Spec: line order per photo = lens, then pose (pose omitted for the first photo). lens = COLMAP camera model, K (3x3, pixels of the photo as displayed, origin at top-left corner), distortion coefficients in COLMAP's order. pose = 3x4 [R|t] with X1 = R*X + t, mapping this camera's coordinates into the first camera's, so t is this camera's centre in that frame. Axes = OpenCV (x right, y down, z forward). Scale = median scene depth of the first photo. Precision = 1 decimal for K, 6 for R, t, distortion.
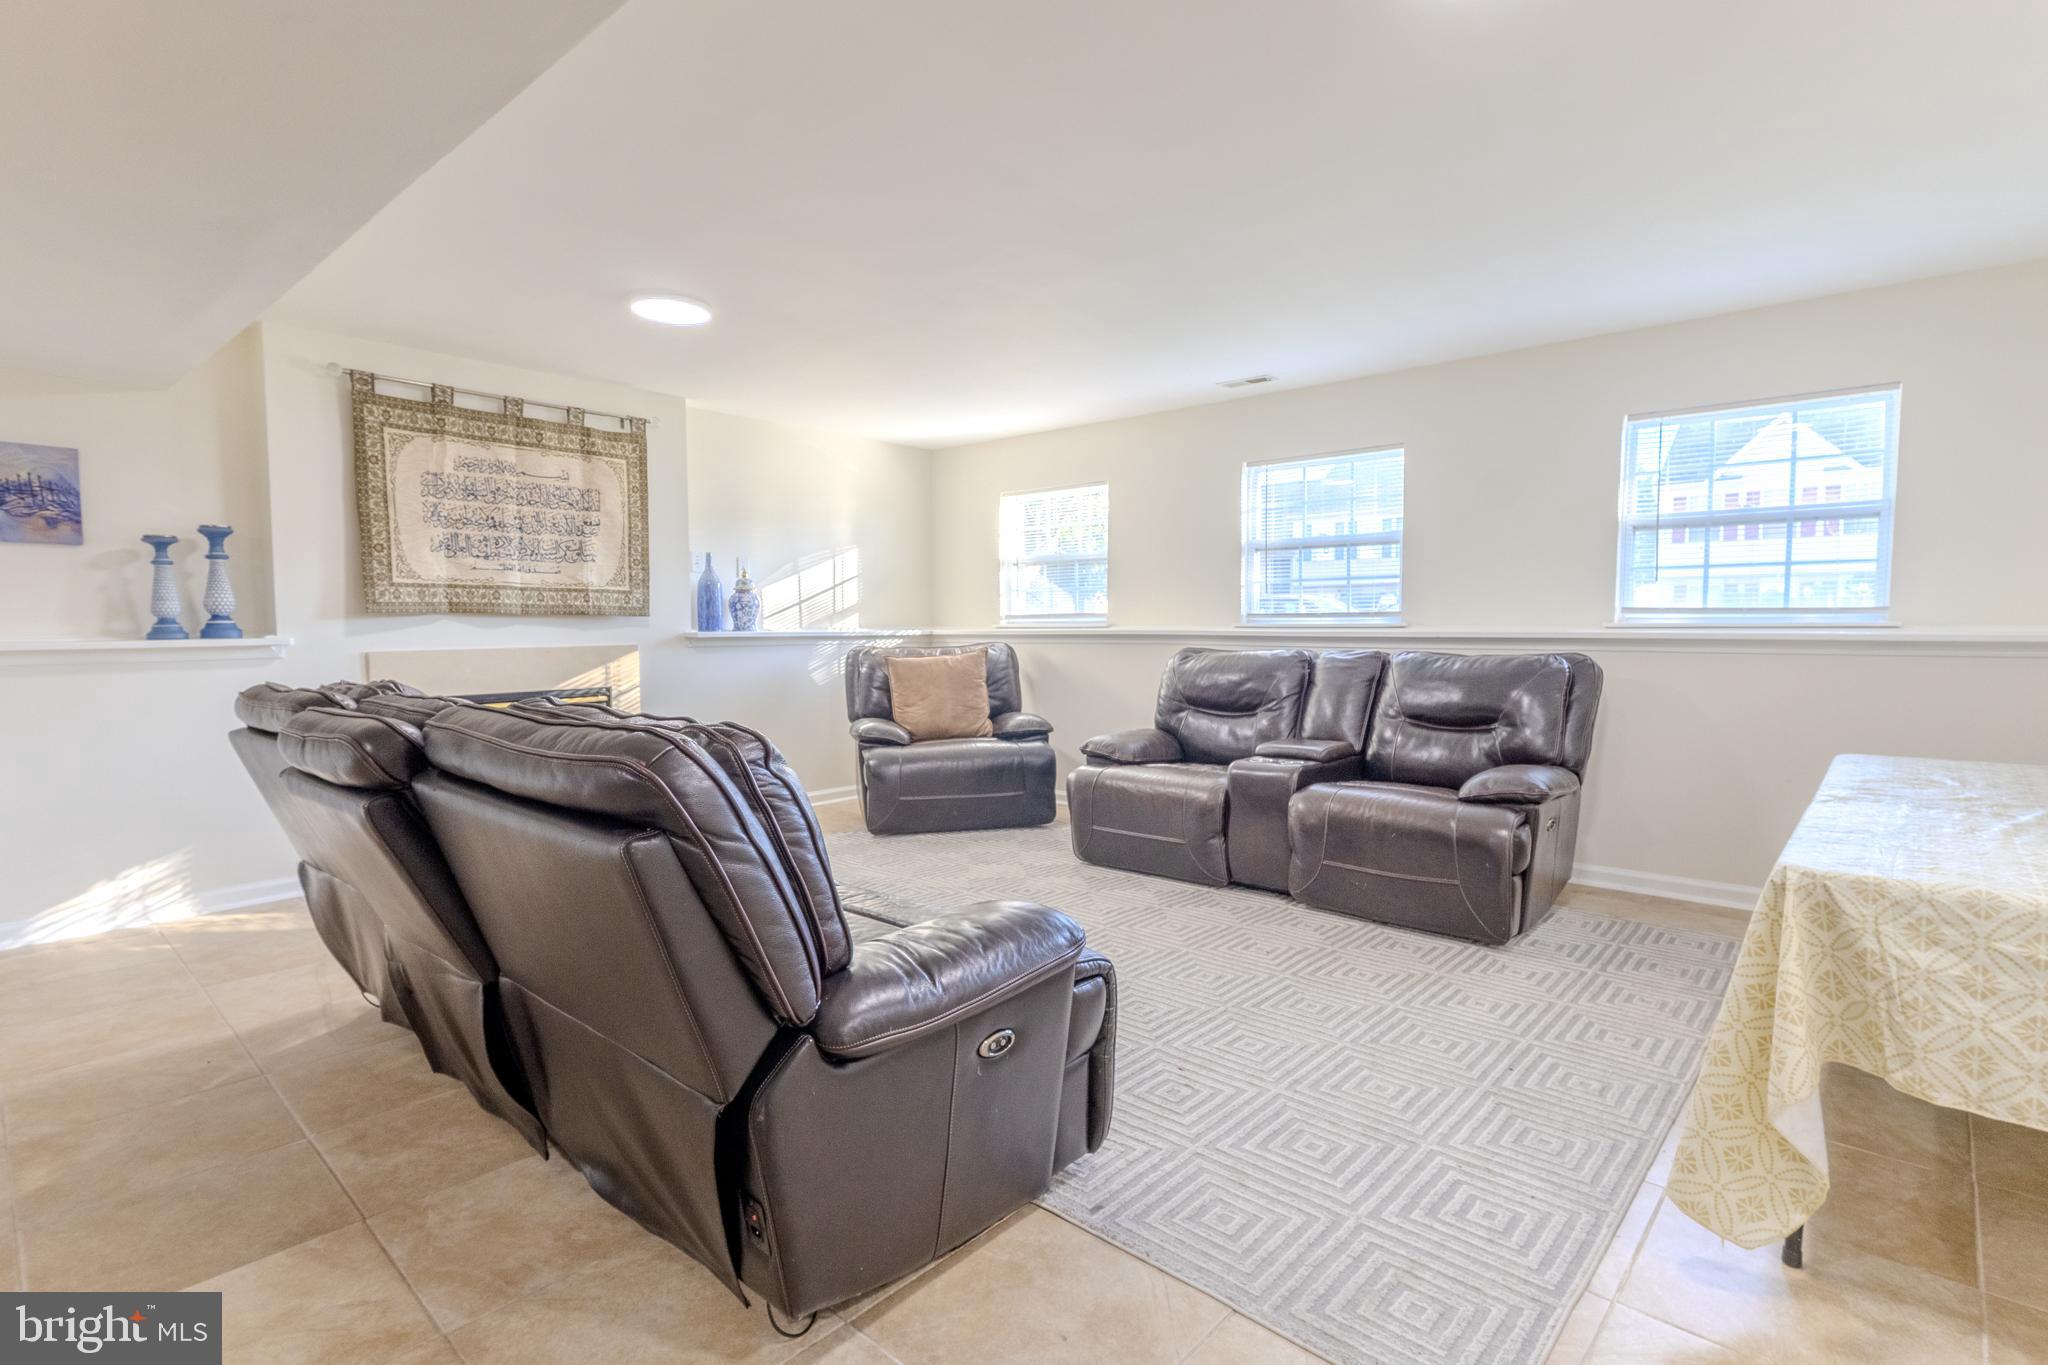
lens RADIAL K [[966.0, 0, 1024.0], [0, 966.0, 682.5], [0, 0, 1]] dist [0.007684, 0.000167]
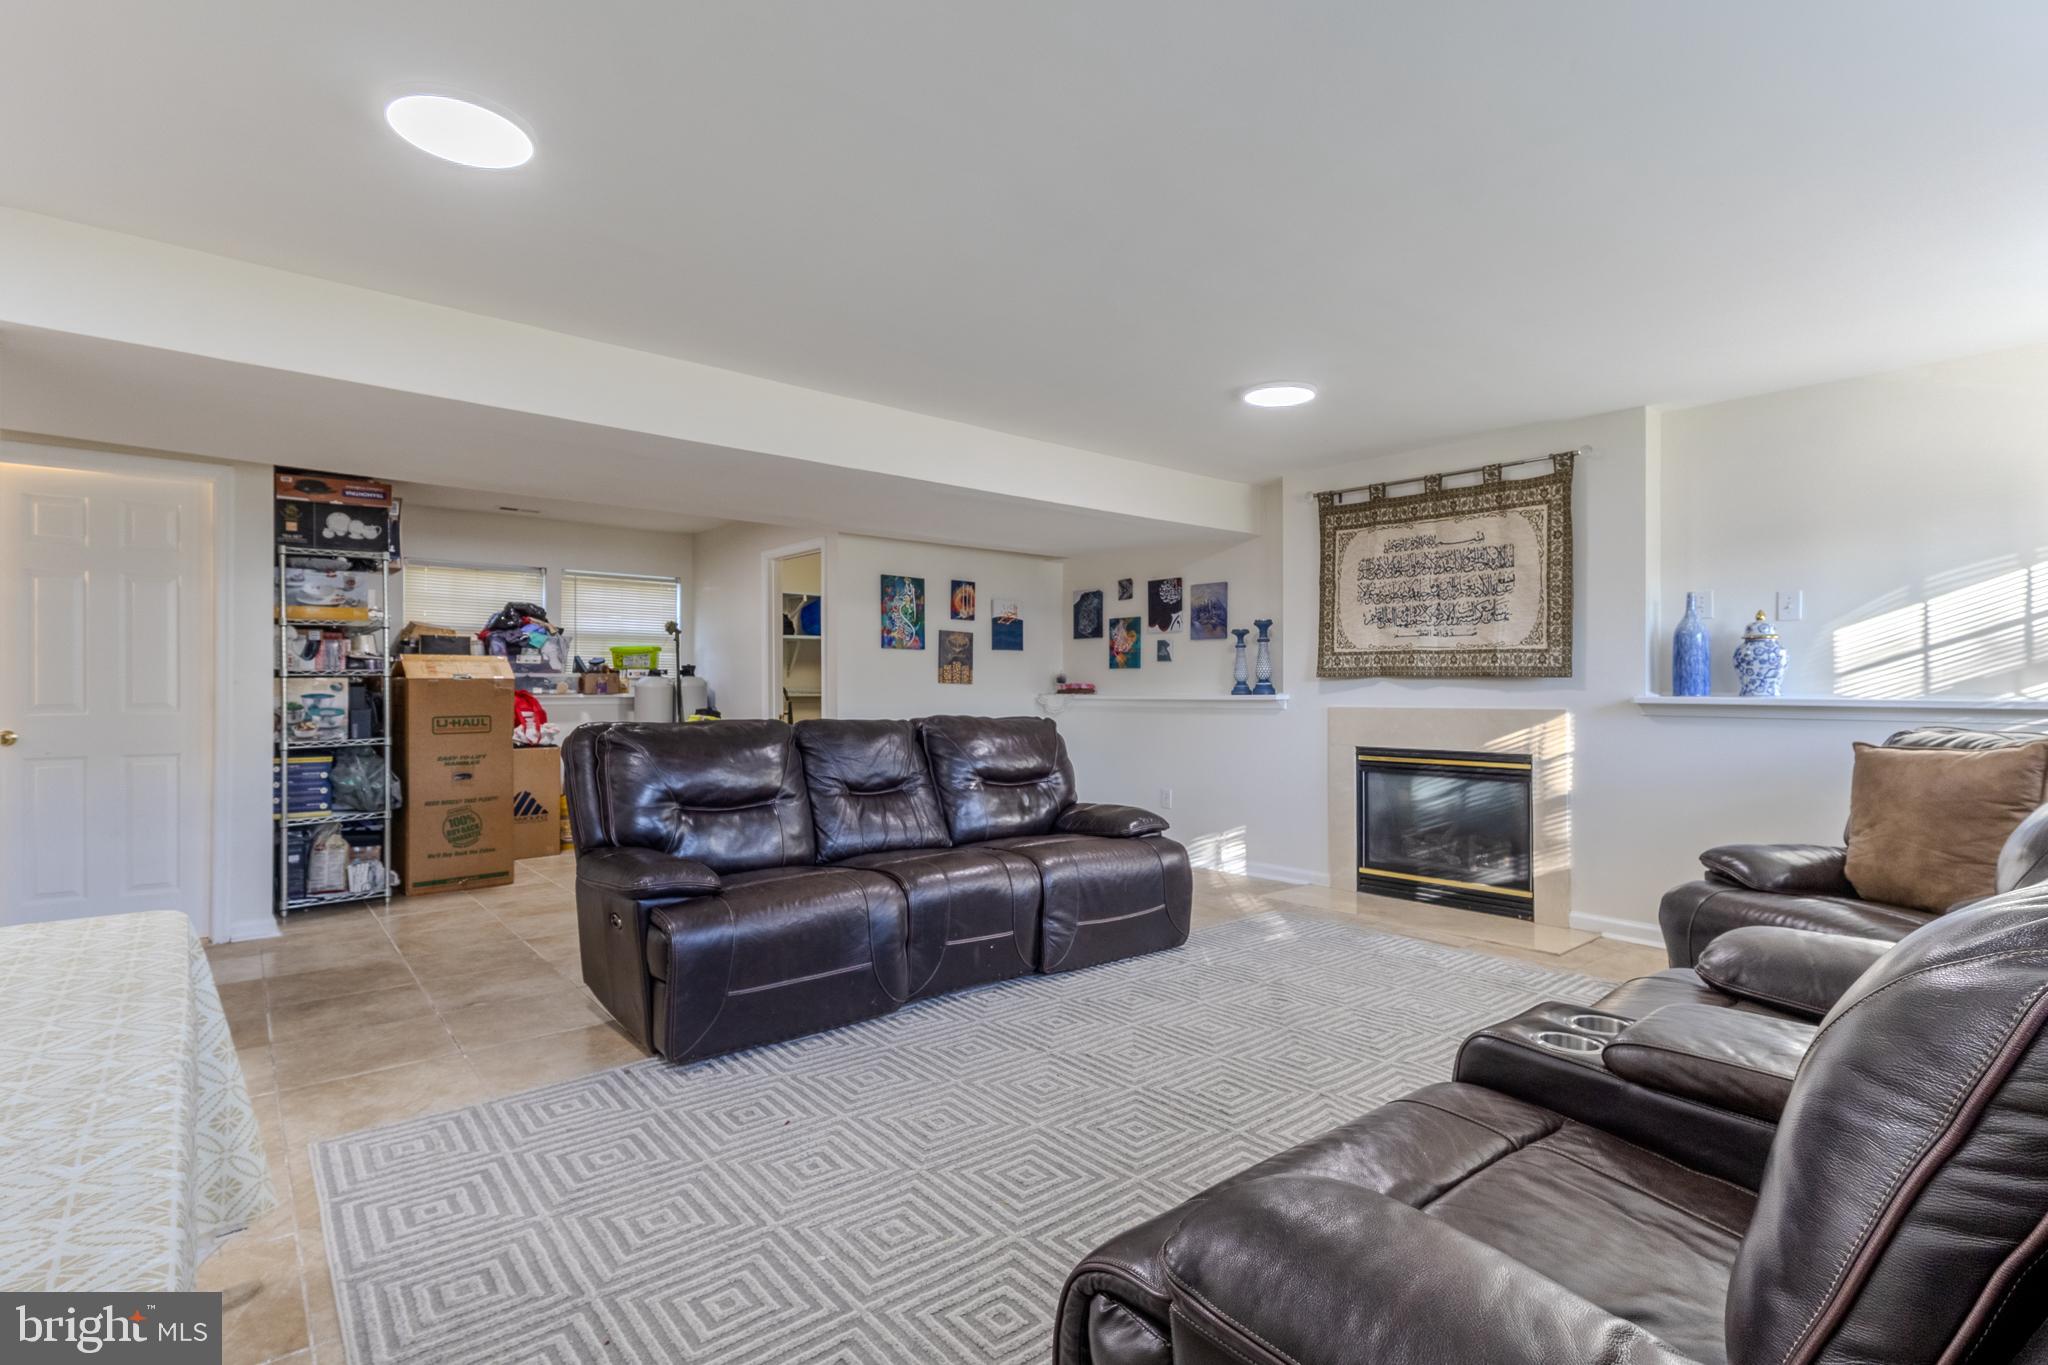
lens RADIAL K [[966.0, 0, 1024.0], [0, 966.0, 682.5], [0, 0, 1]] dist [0.007684, 0.000167]
pose [[-0.123611, -0.001060, -0.992330, 0.589269], [-0.063392, 0.997965, 0.006830, -0.043098], [0.990304, 0.063750, -0.123427, 0.694340]]
